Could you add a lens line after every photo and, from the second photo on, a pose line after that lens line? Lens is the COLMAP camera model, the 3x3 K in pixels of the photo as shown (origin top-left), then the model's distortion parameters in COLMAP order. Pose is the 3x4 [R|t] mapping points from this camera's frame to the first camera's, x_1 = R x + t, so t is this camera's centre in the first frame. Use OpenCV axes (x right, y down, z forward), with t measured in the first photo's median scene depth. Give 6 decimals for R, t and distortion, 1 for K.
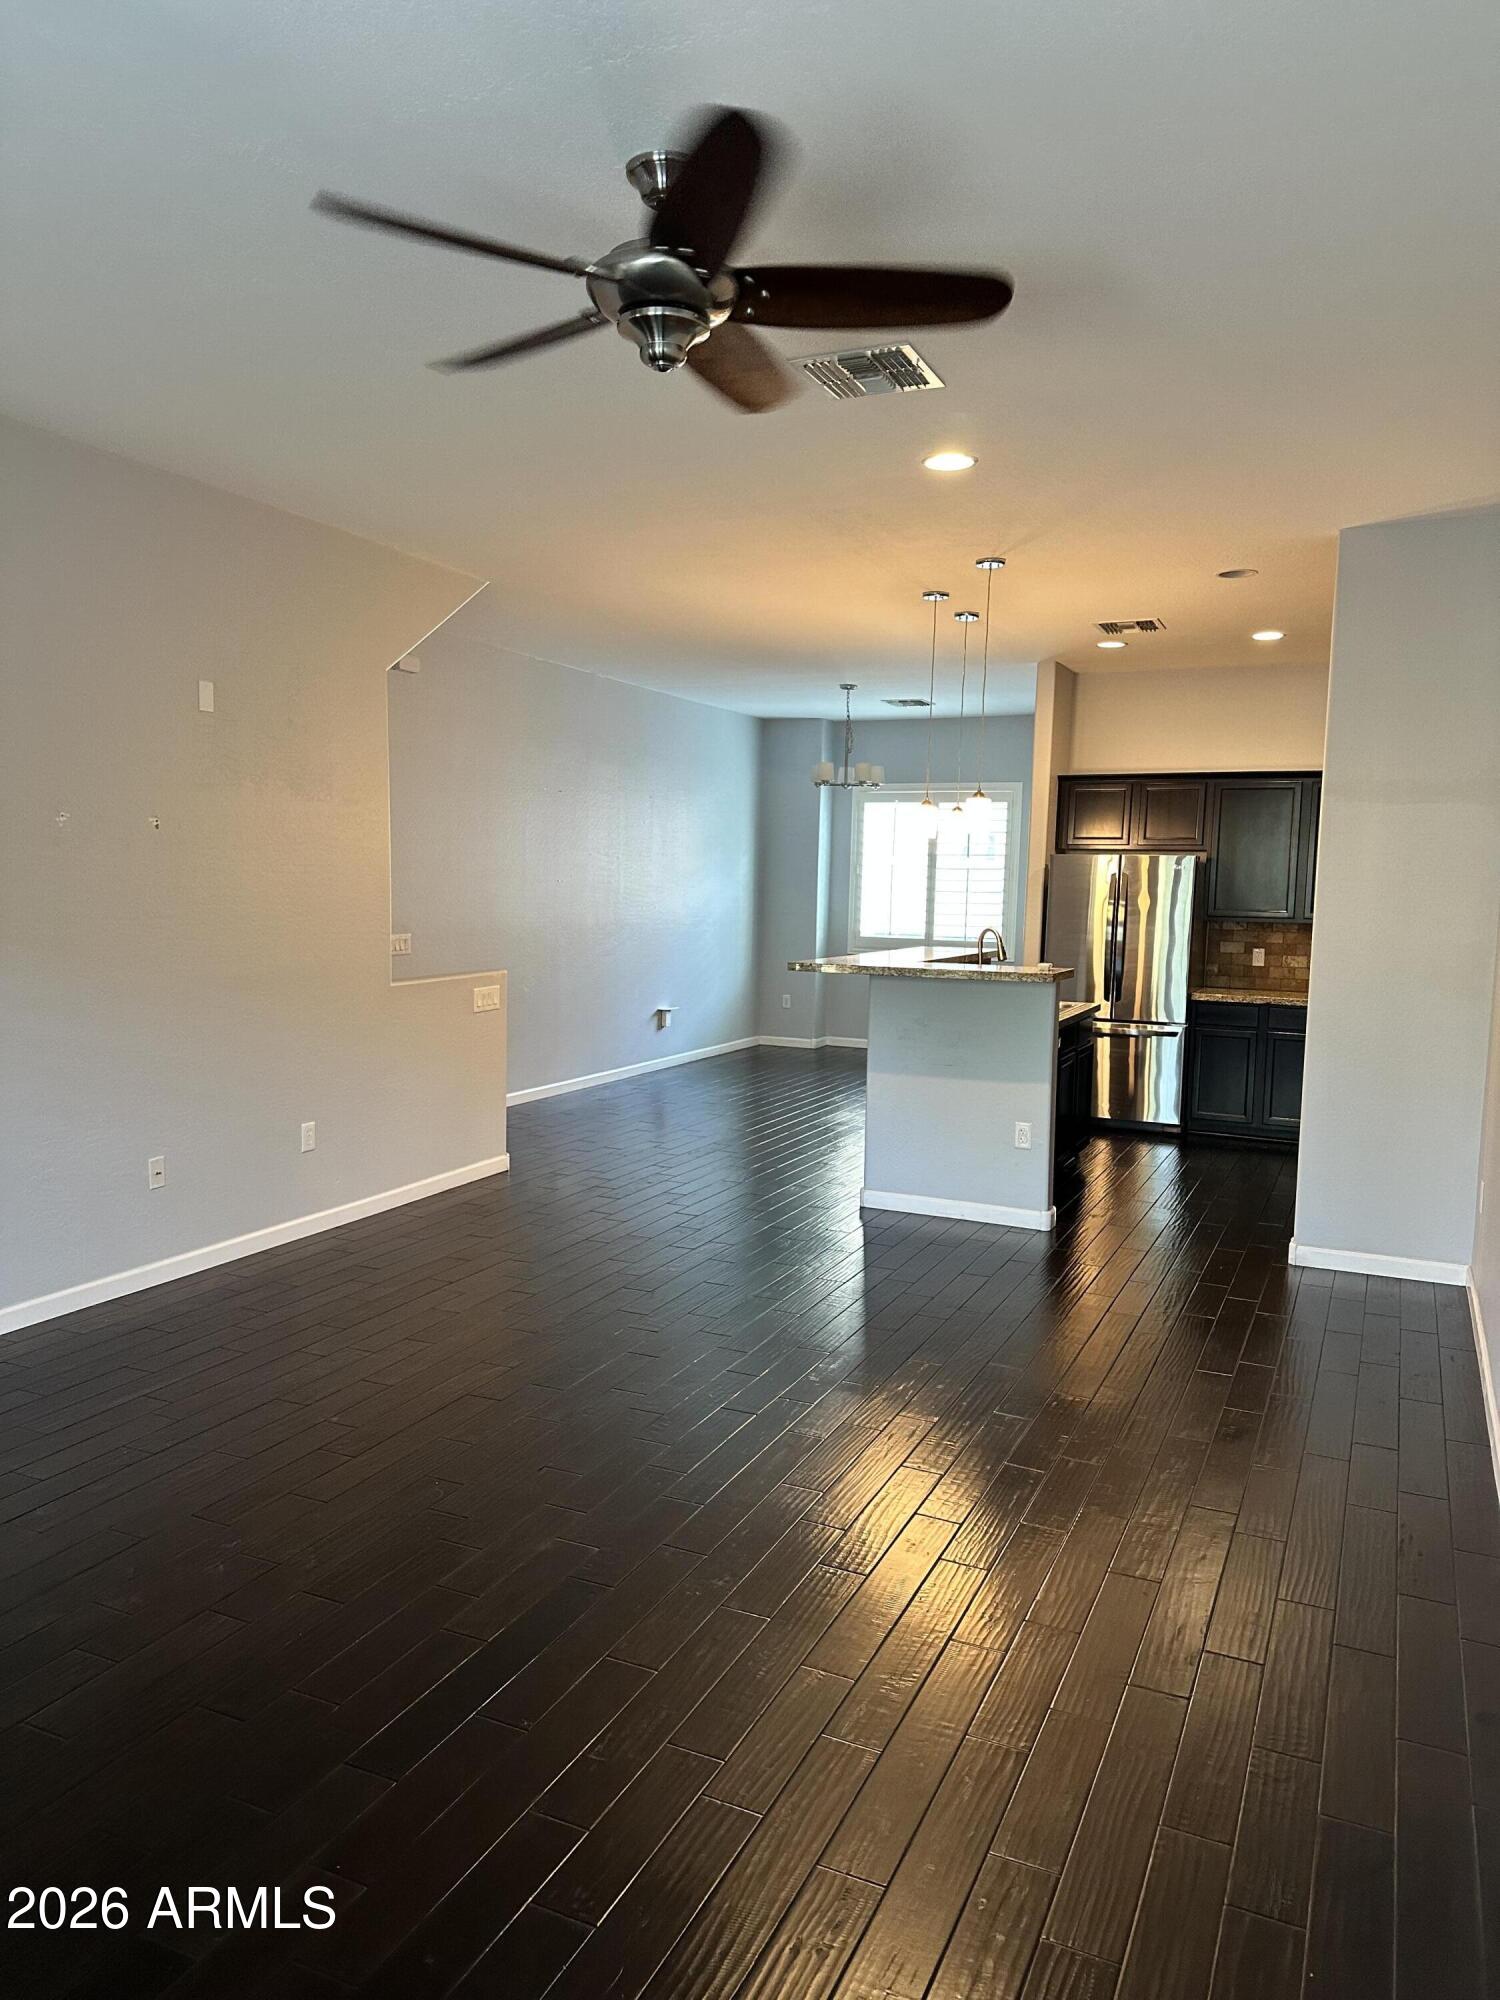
lens RADIAL K [[1414.3, 0, 748.1], [0, 1414.3, 1004.9], [0, 0, 1]] dist [0.036695, -0.026041]
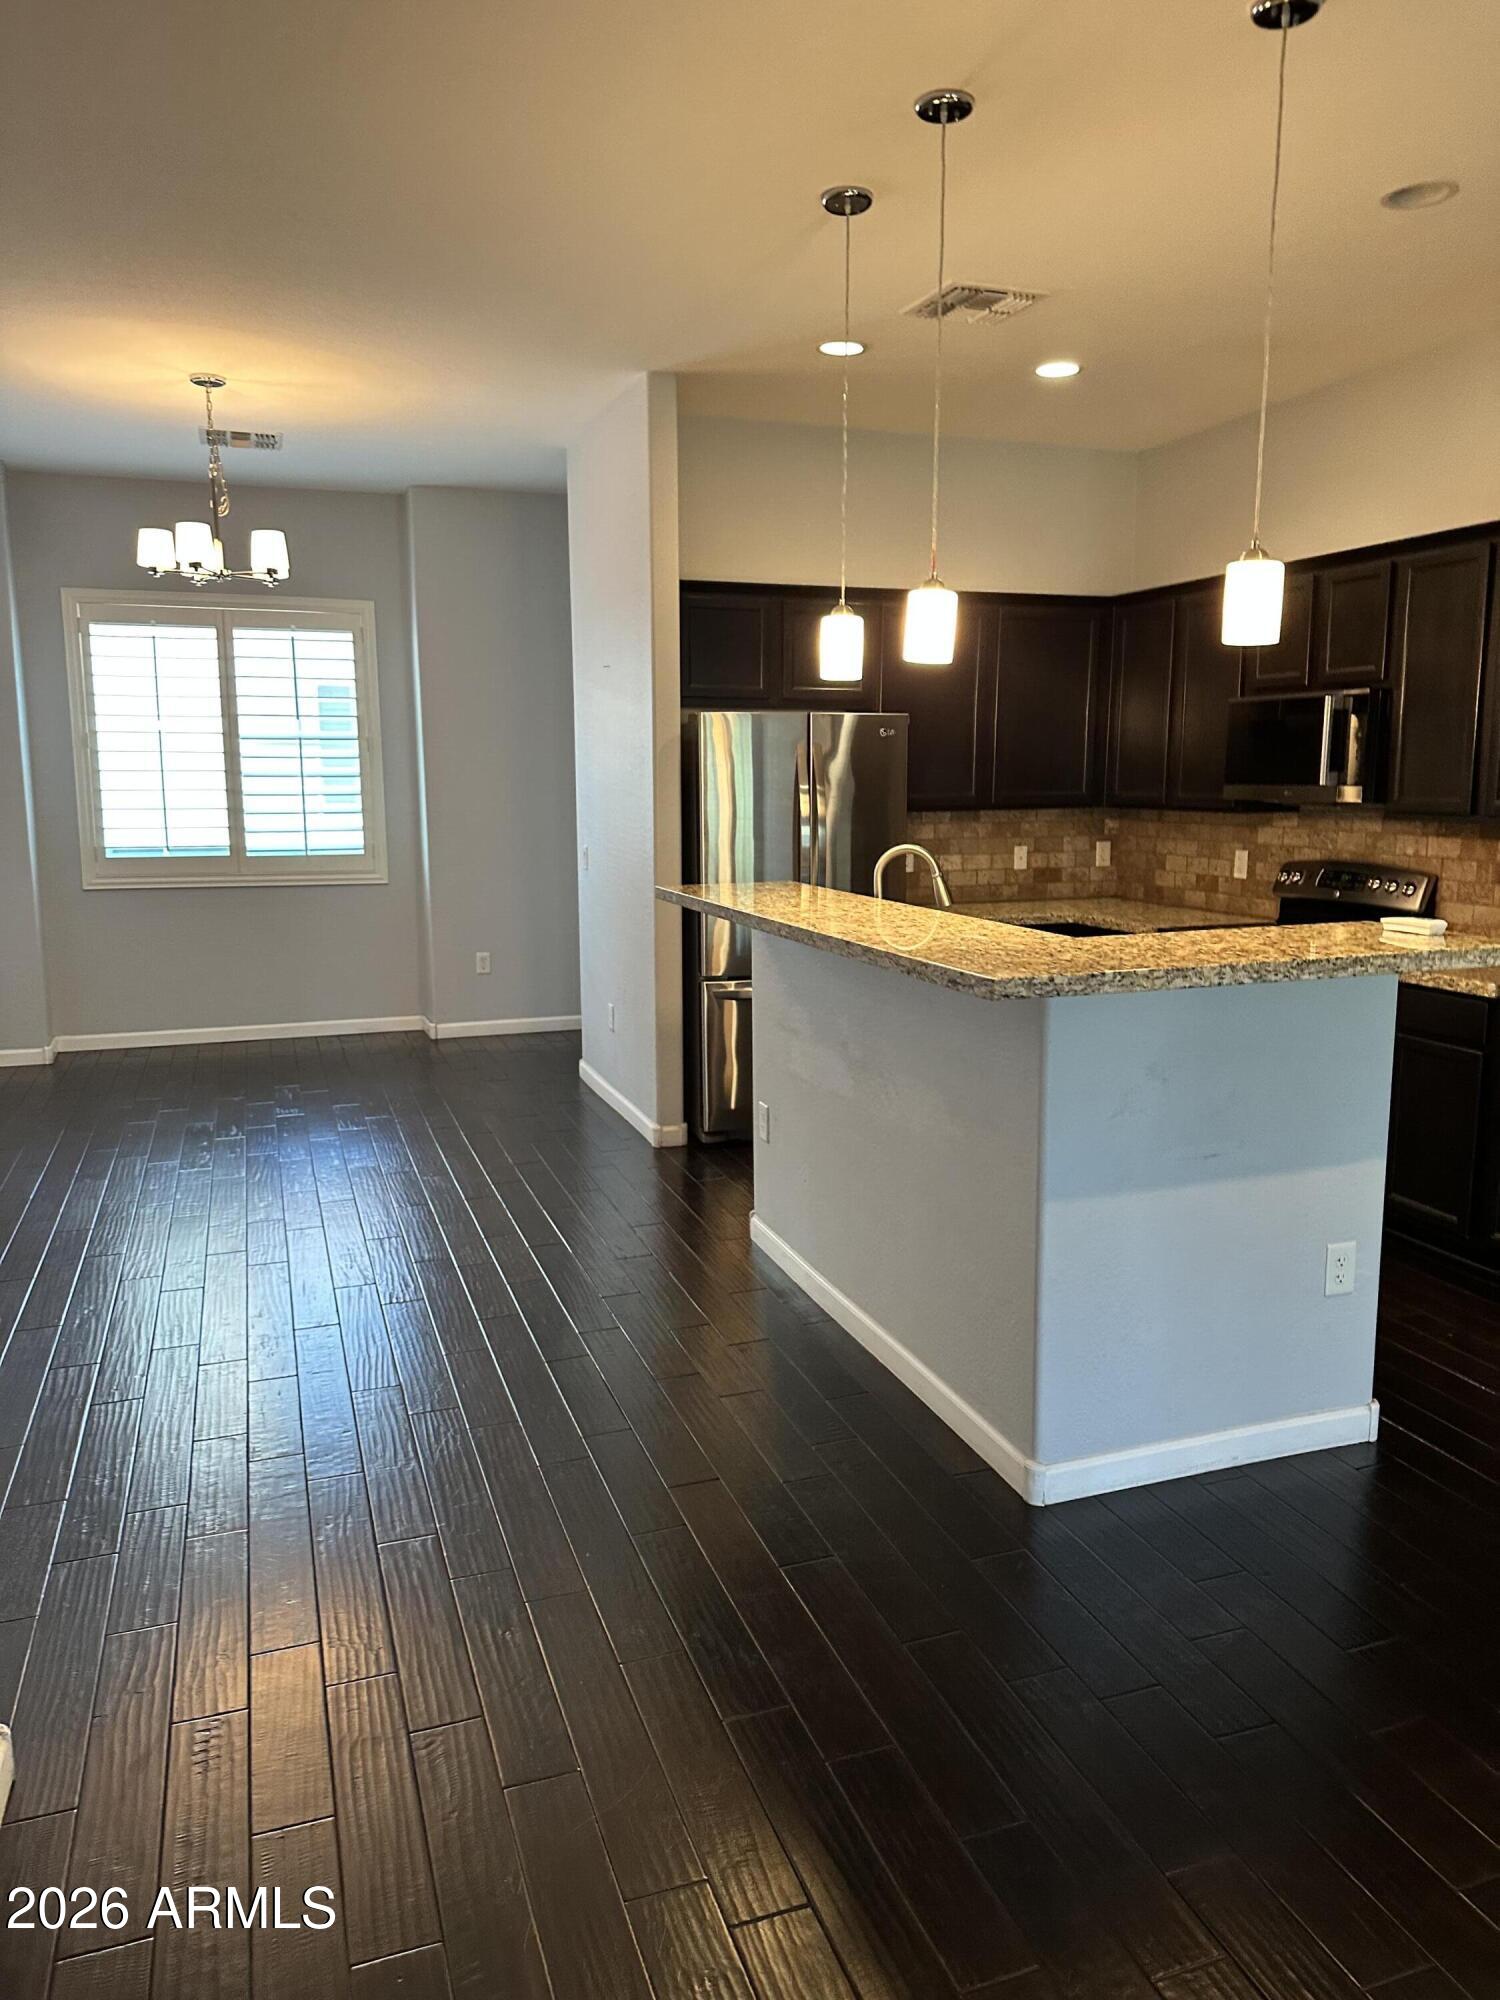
lens RADIAL K [[1414.3, 0, 749.1], [0, 1414.3, 991.9], [0, 0, 1]] dist [0.036695, -0.026041]
pose [[0.712137, -0.137052, 0.688533, -0.198277], [0.080716, 0.990240, 0.113623, -0.054162], [-0.697385, -0.025340, 0.716248, 0.544349]]
